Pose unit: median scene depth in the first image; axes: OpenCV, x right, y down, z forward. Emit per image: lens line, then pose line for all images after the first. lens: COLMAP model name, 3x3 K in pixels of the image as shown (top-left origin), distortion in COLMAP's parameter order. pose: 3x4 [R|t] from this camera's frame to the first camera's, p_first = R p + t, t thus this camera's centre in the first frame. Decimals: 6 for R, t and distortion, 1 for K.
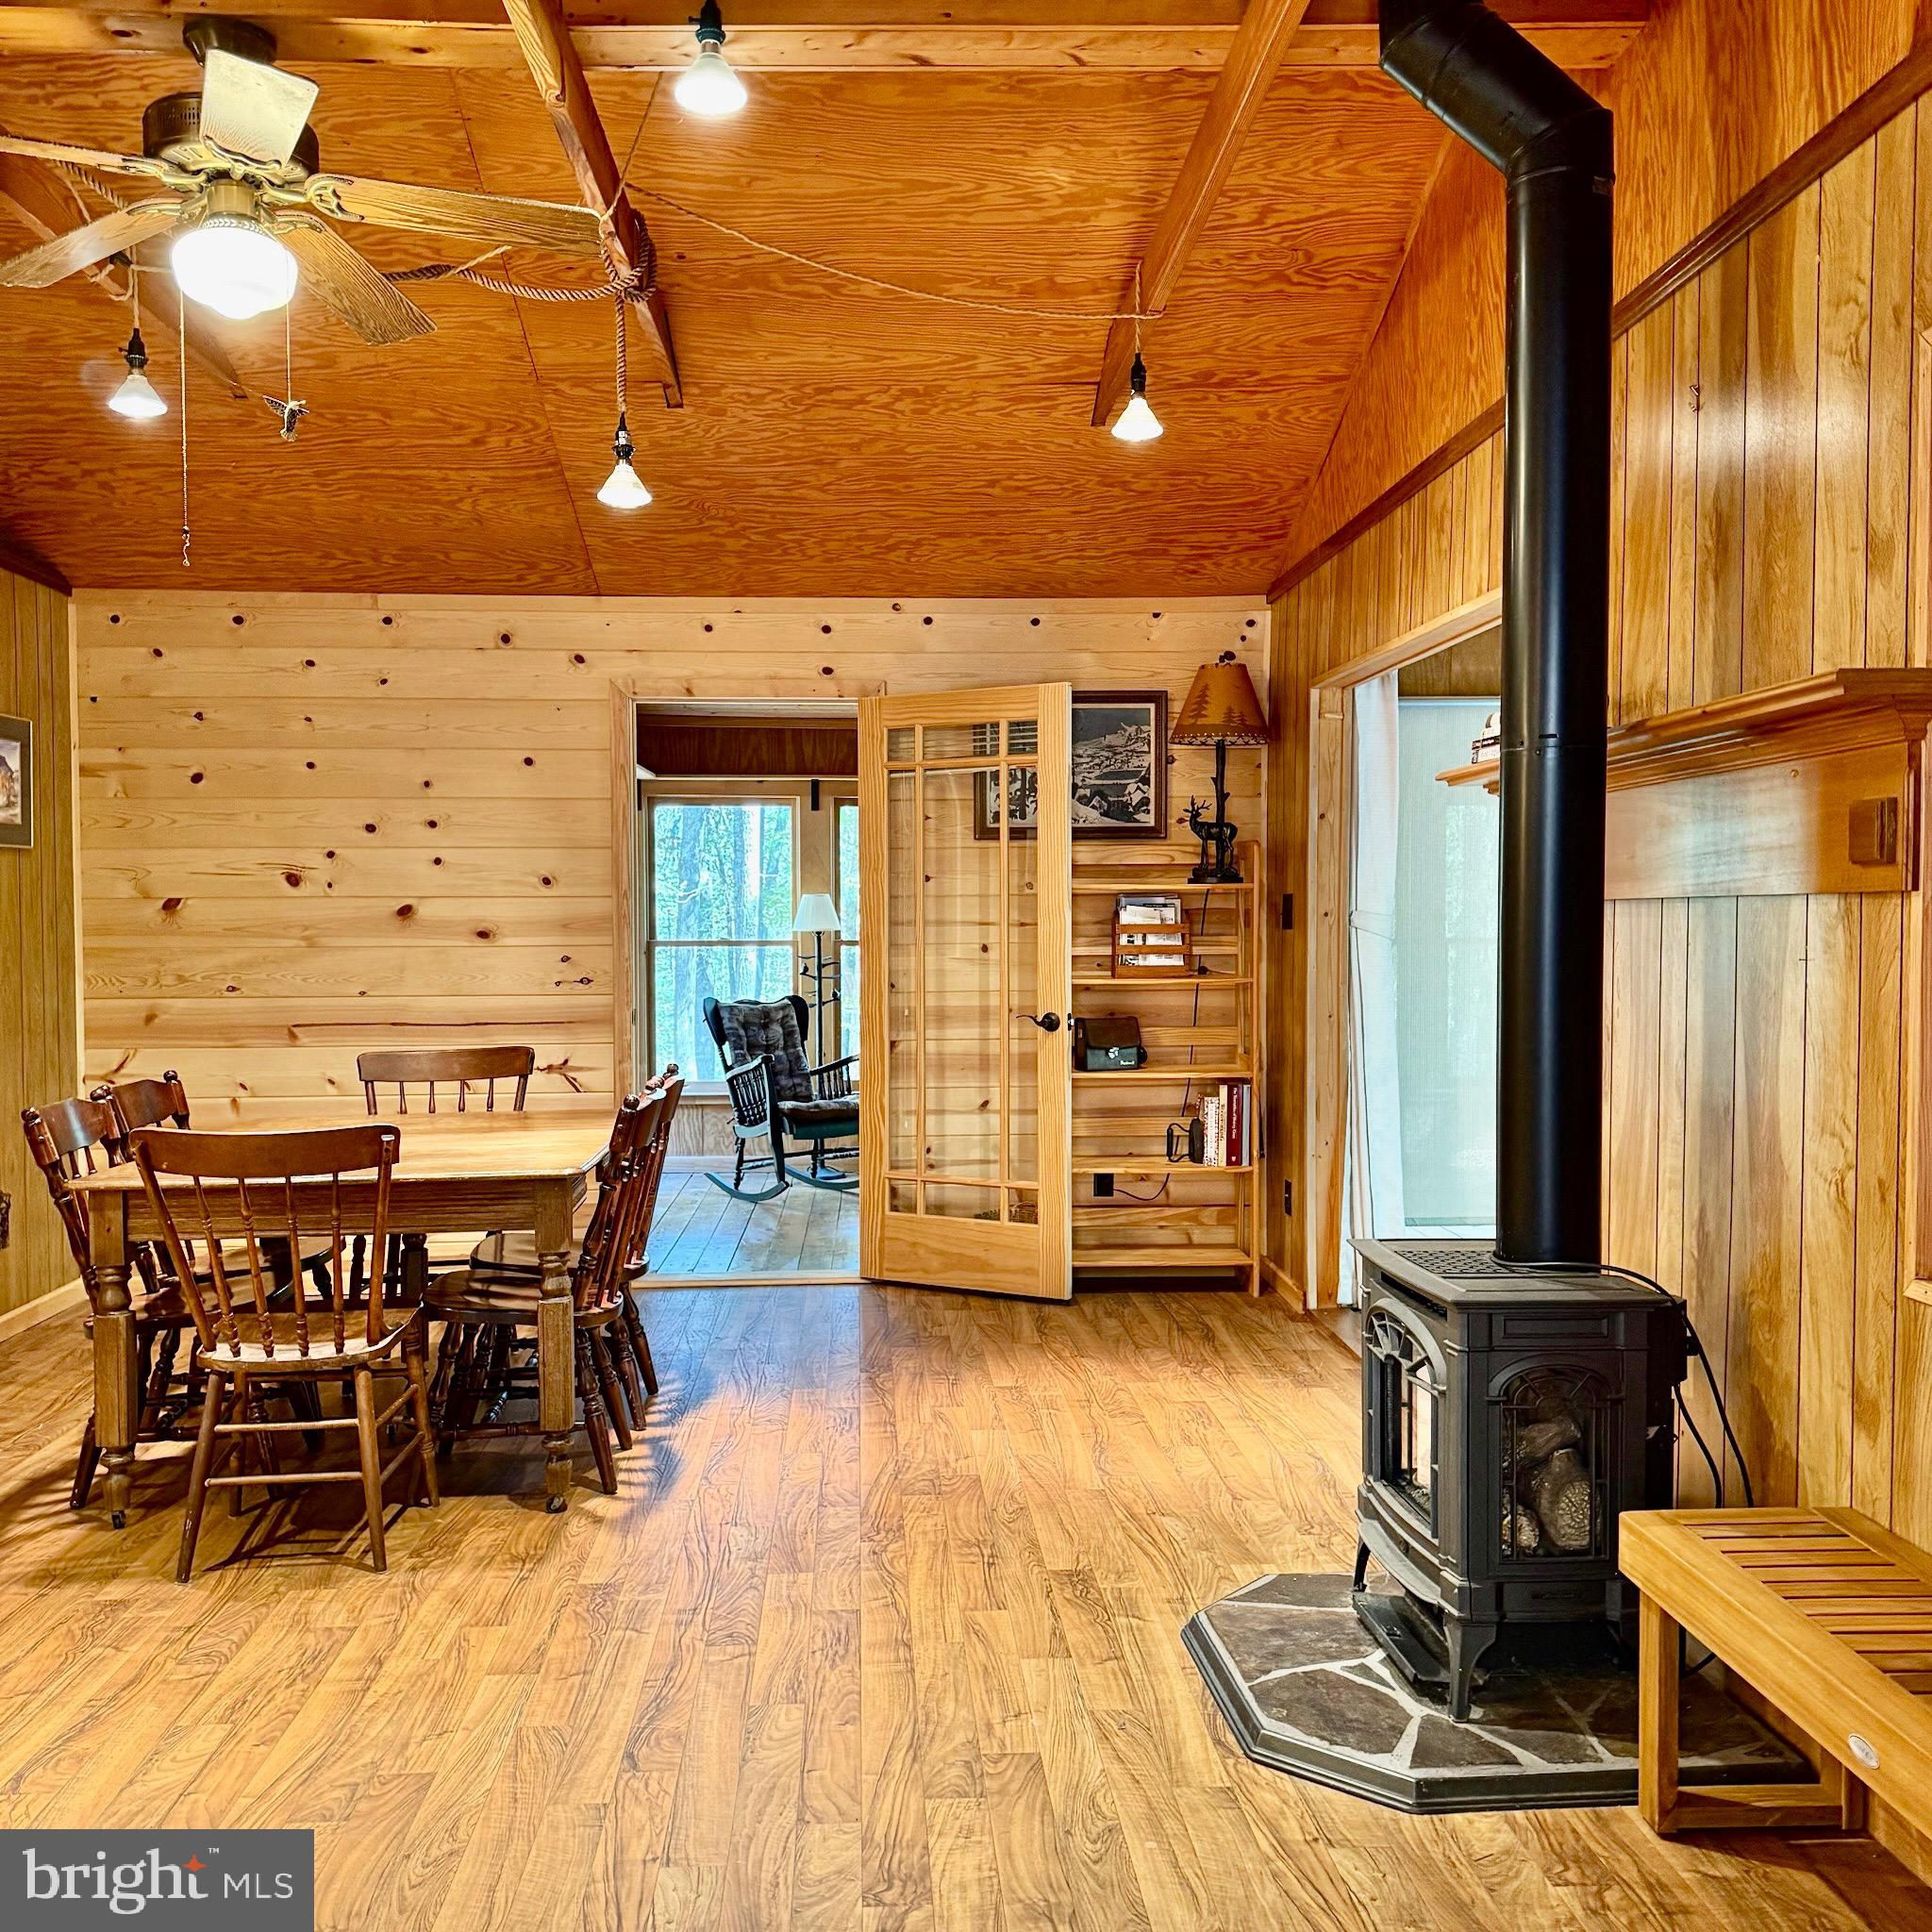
lens RADIAL K [[1818.6, 0, 976.7], [0, 1818.6, 988.5], [0, 0, 1]] dist [0.097078, -0.212213]
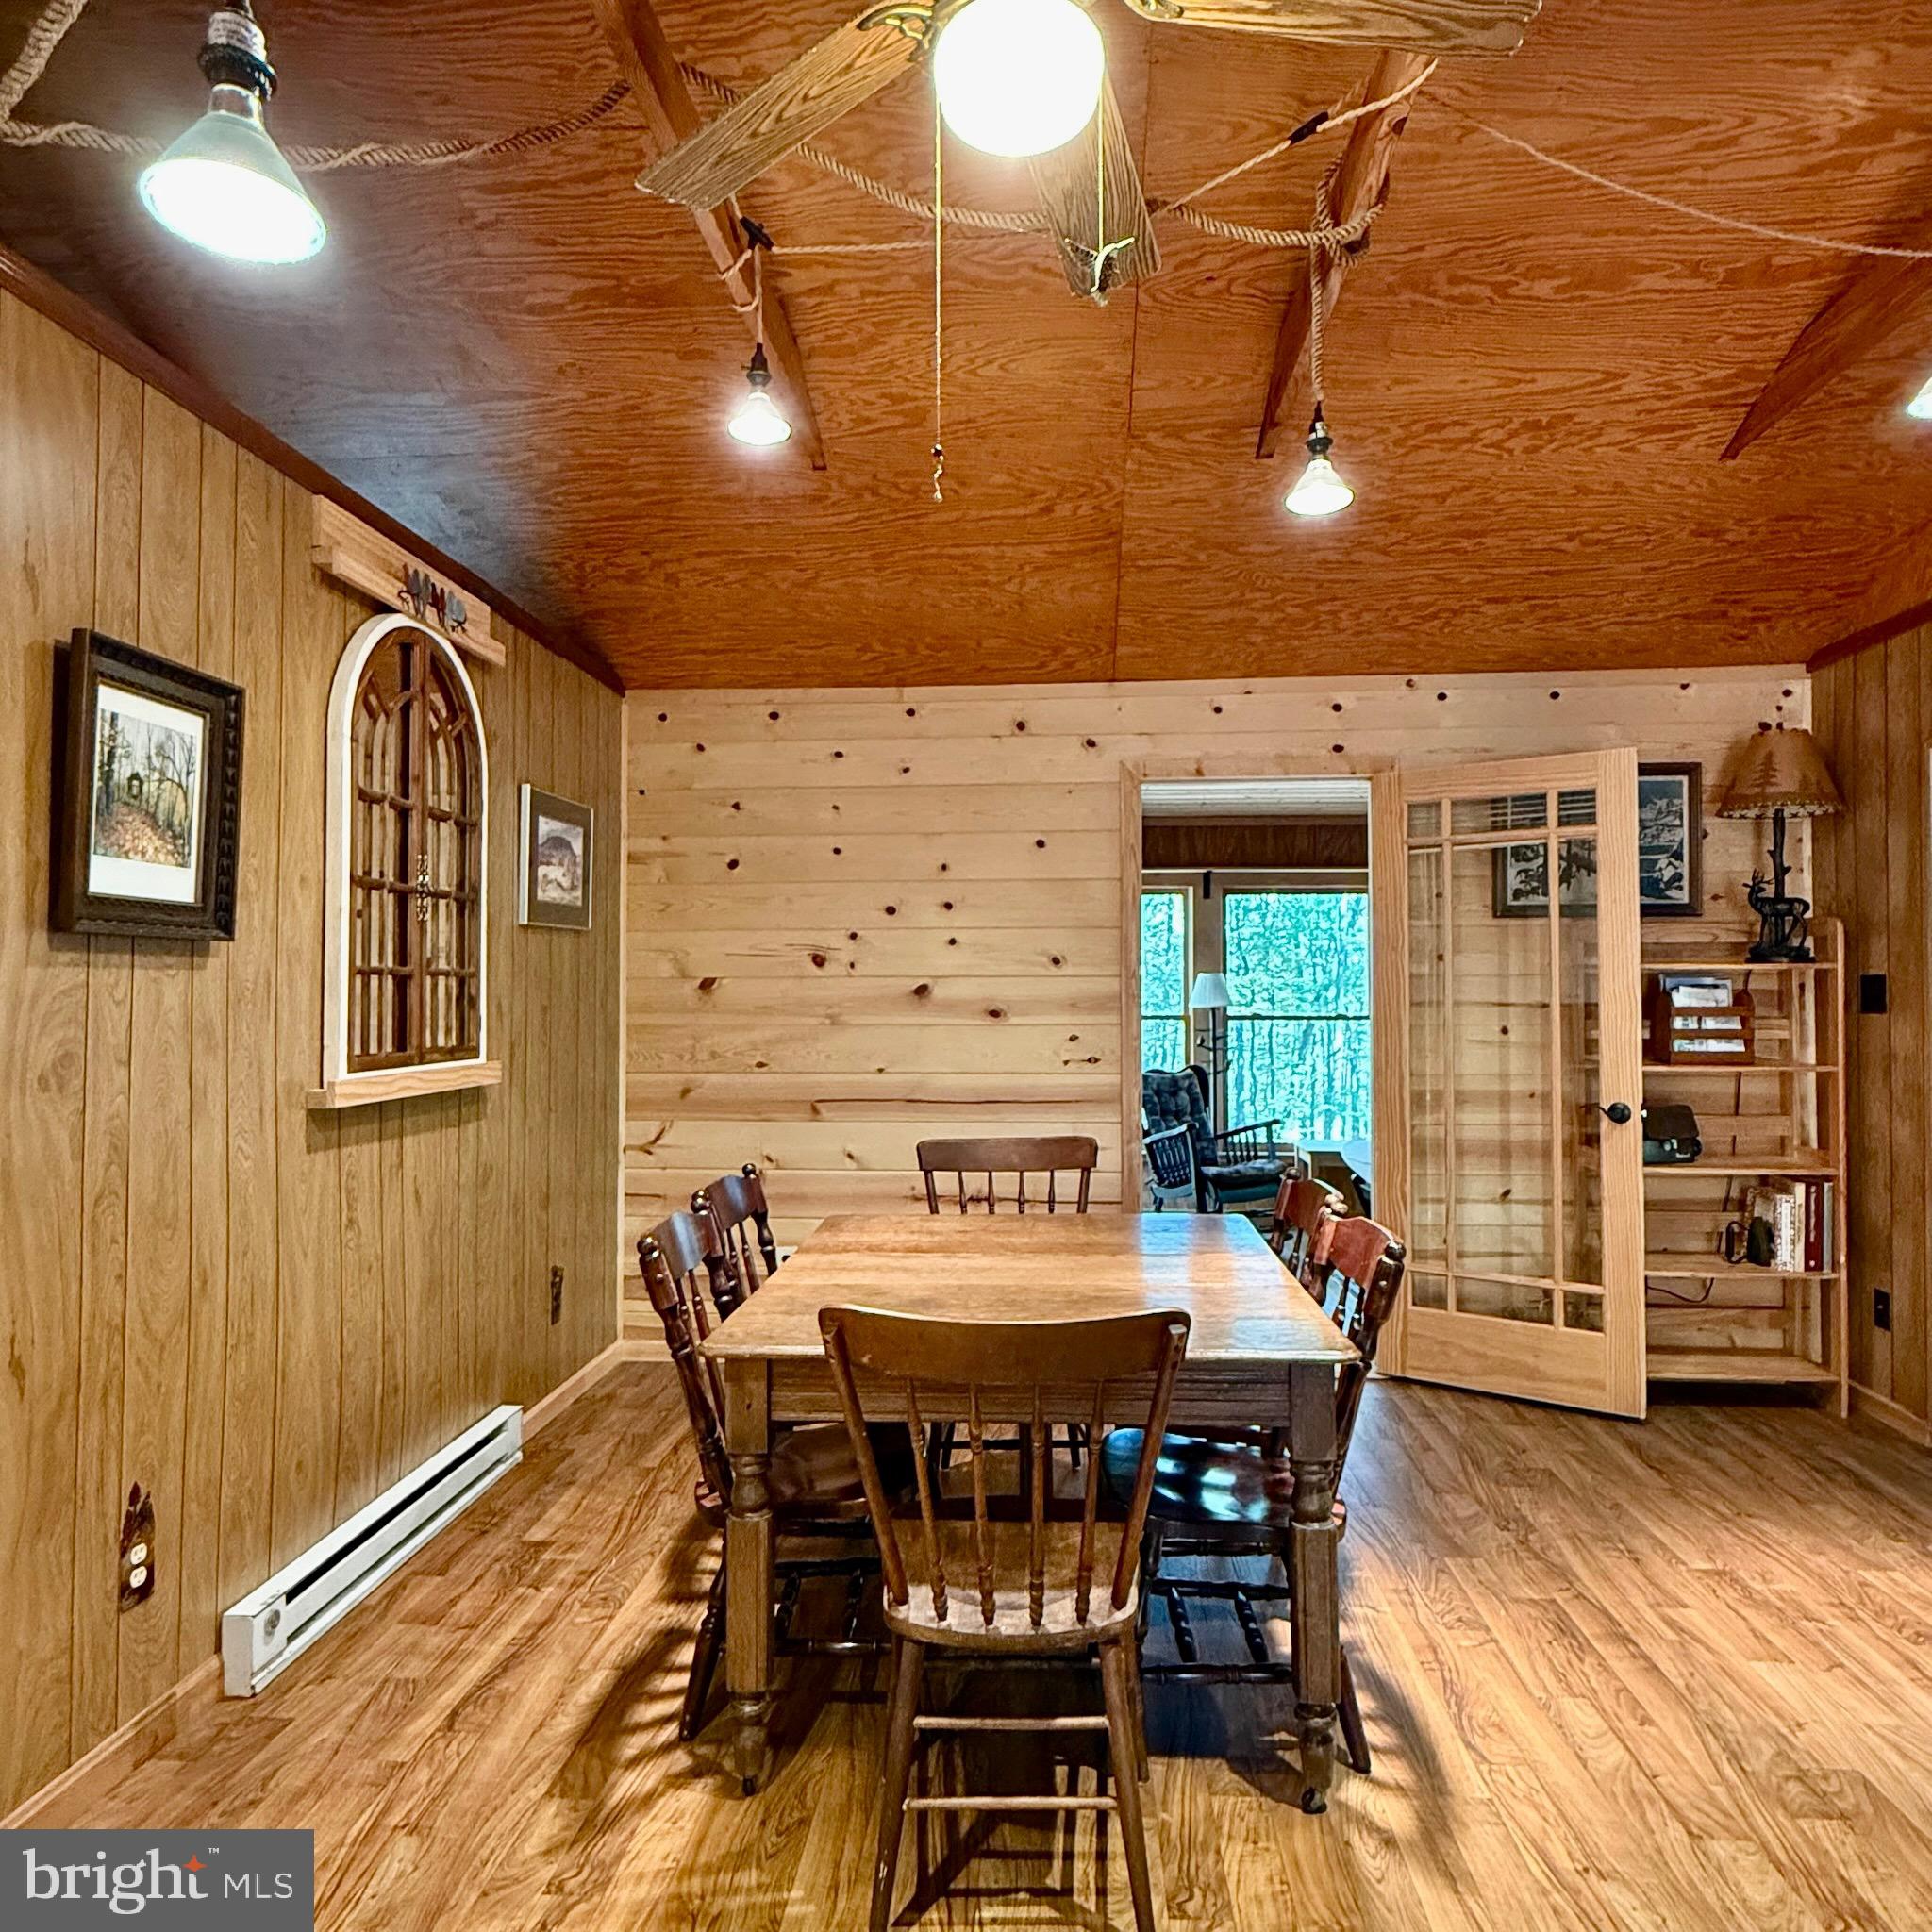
lens RADIAL K [[1305.7, 0, 952.1], [0, 1305.7, 956.1], [0, 0, 1]] dist [-0.016745, 0.005919]
pose [[0.989123, -0.000541, -0.147091, -0.189390], [-0.009039, 0.997879, -0.064460, -0.014680], [0.146814, 0.065088, 0.987020, 0.282322]]
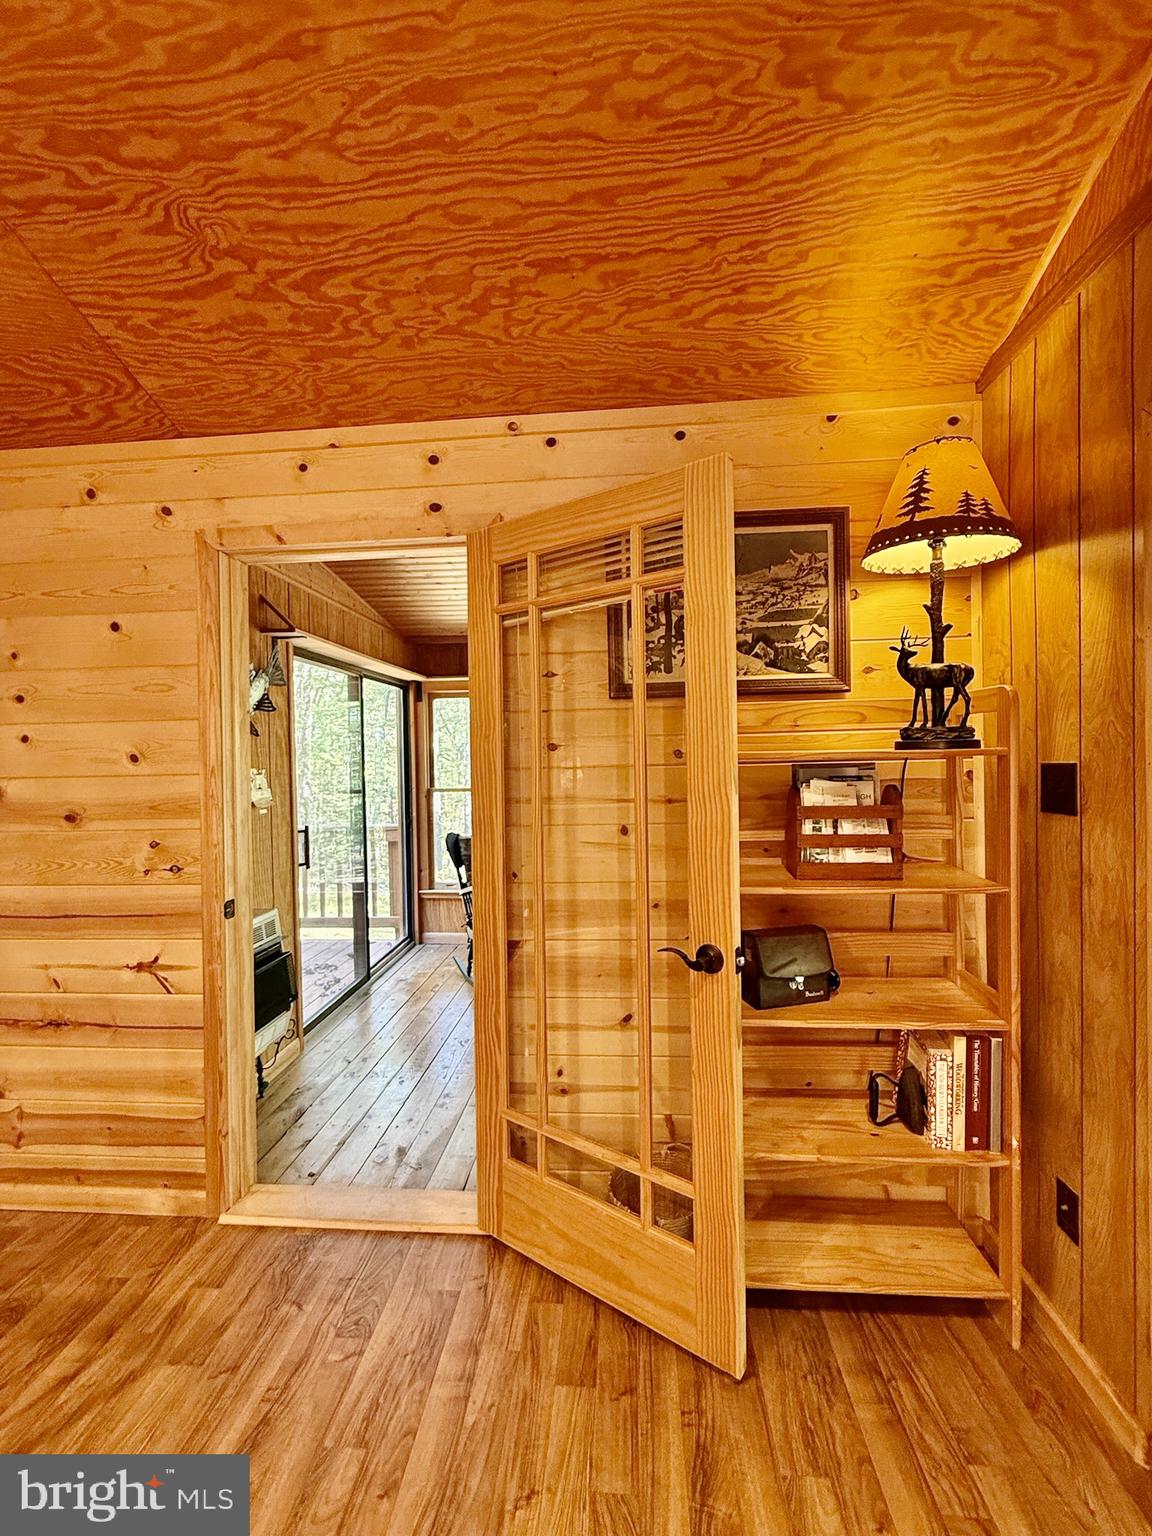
lens RADIAL K [[669.2, 0, 573.9], [0, 669.2, 763.6], [0, 0, 1]] dist [-0.002712, -0.000024]
pose [[0.990026, -0.013432, -0.140244, 0.025728], [0.009464, 0.999537, -0.028917, -0.045431], [0.140568, 0.027301, 0.989695, 0.716174]]
